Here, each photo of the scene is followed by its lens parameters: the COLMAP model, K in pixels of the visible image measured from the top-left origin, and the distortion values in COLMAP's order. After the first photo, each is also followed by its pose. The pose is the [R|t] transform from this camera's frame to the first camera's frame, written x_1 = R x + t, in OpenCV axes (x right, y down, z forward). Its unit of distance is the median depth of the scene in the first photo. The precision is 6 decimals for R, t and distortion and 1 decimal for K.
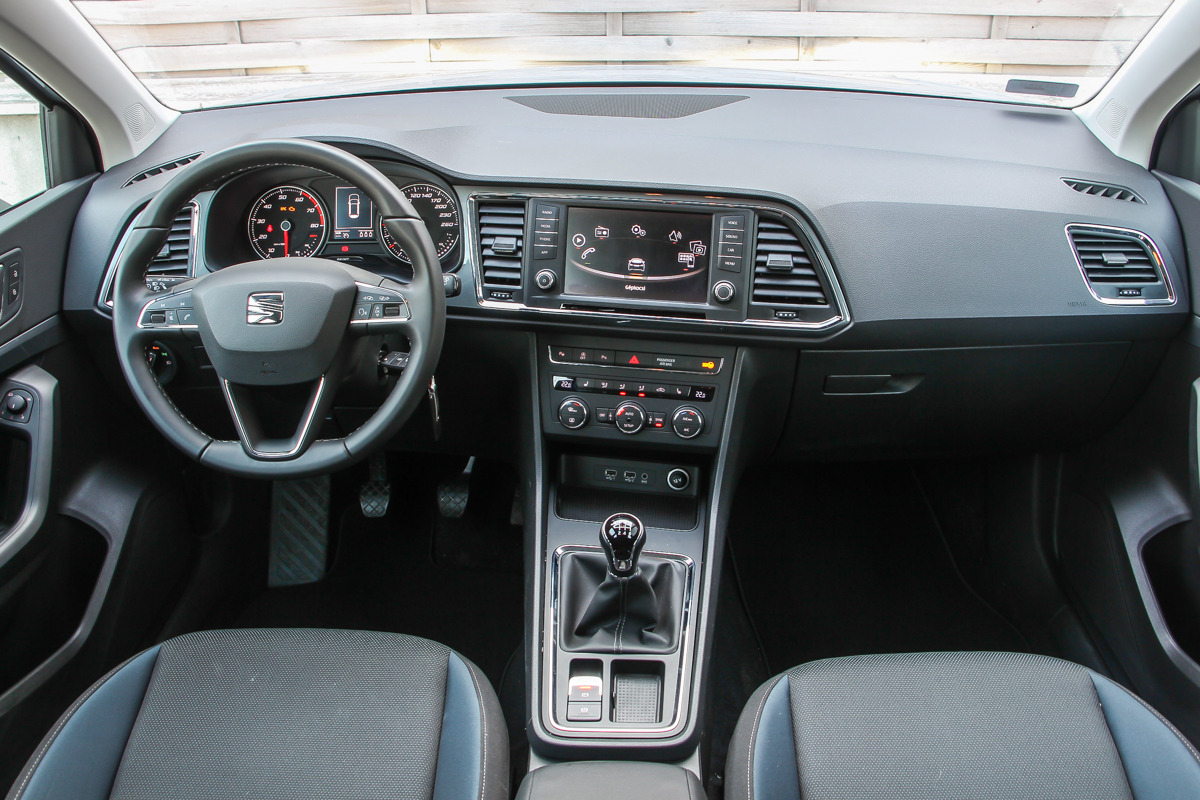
lens RADIAL K [[998.6, 0, 605.1], [0, 998.6, 374.8], [0, 0, 1]] dist [-0.136642, 0.003194]
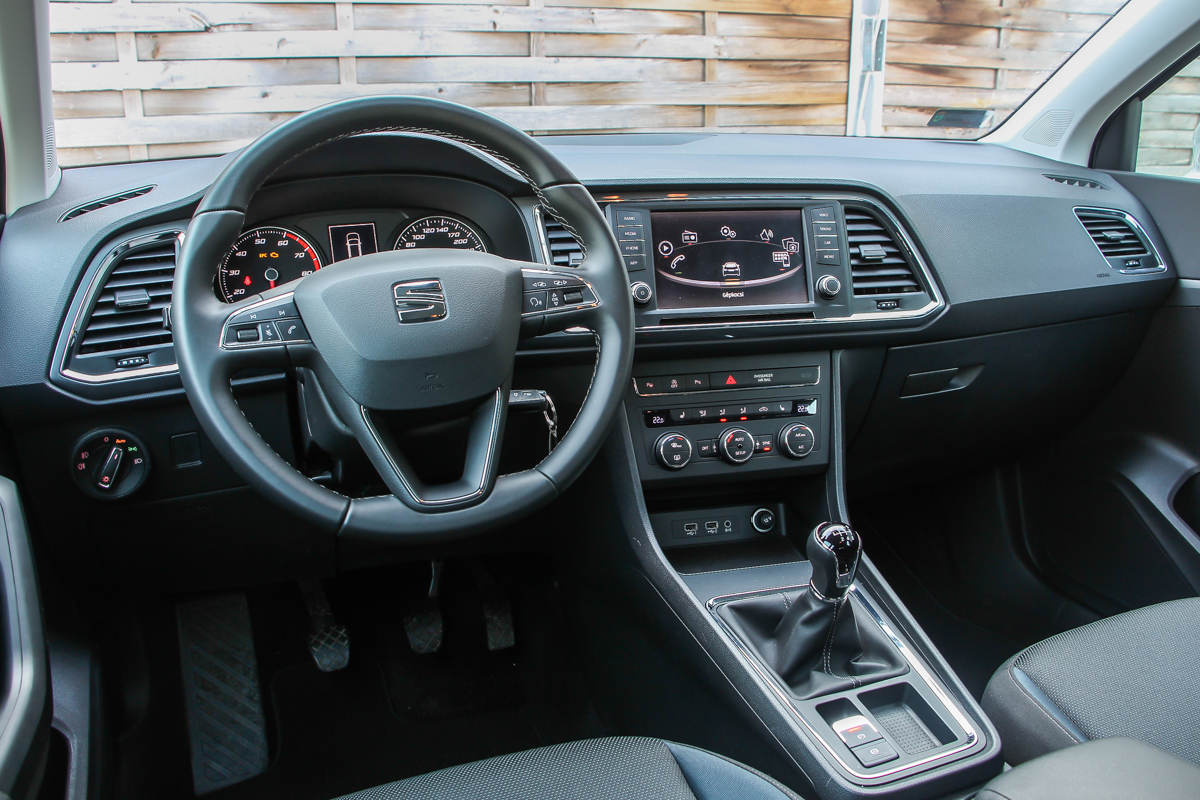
lens RADIAL K [[978.3, 0, 600.0], [0, 978.3, 400.0], [0, 0, 1]] dist [-0.176696, 0.126523]
pose [[0.923337, -0.111767, 0.367366, -0.412835], [0.173574, 0.974867, -0.139667, 0.106964], [-0.342522, 0.192725, 0.919530, 0.252046]]
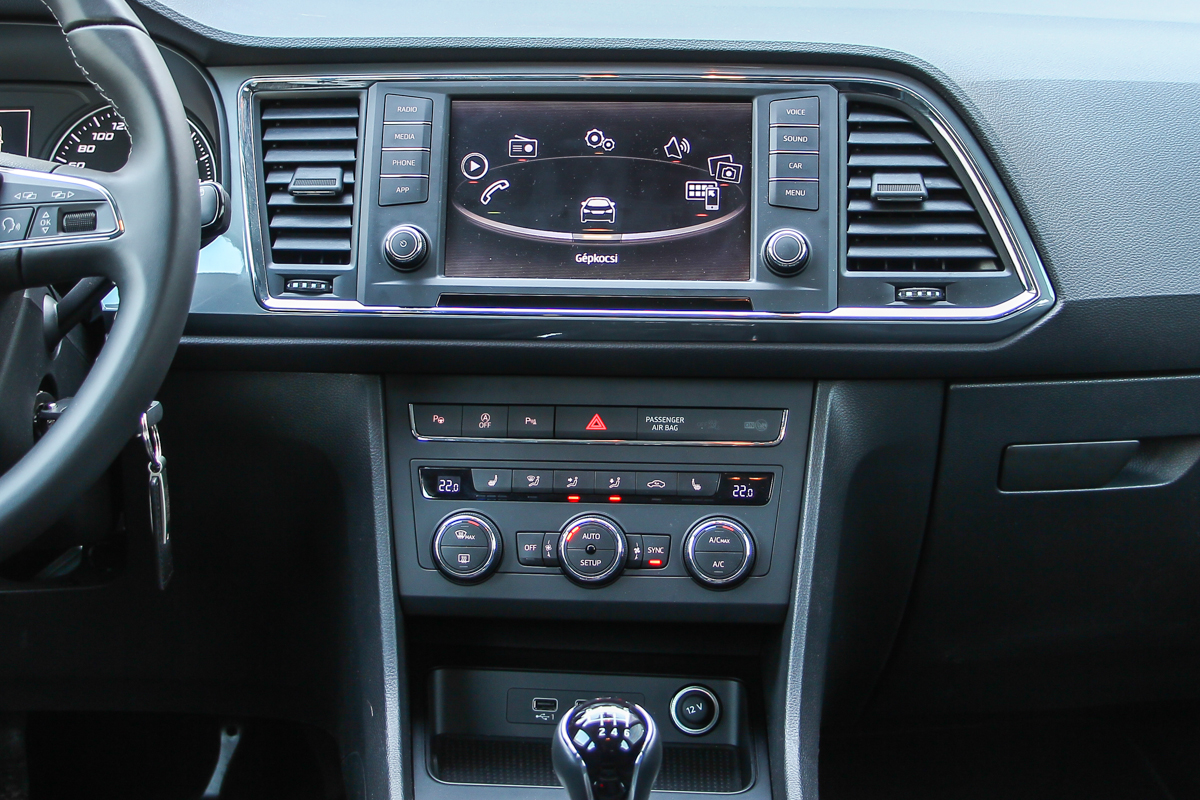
lens RADIAL K [[1819.0, 0, 597.7], [0, 1819.0, 327.7], [0, 0, 1]] dist [-0.084438, 0.024242]
pose [[0.995391, -0.015613, 0.094624, -0.051227], [0.041223, 0.960516, -0.275154, 0.181041], [-0.086592, 0.277786, 0.956732, 0.184836]]
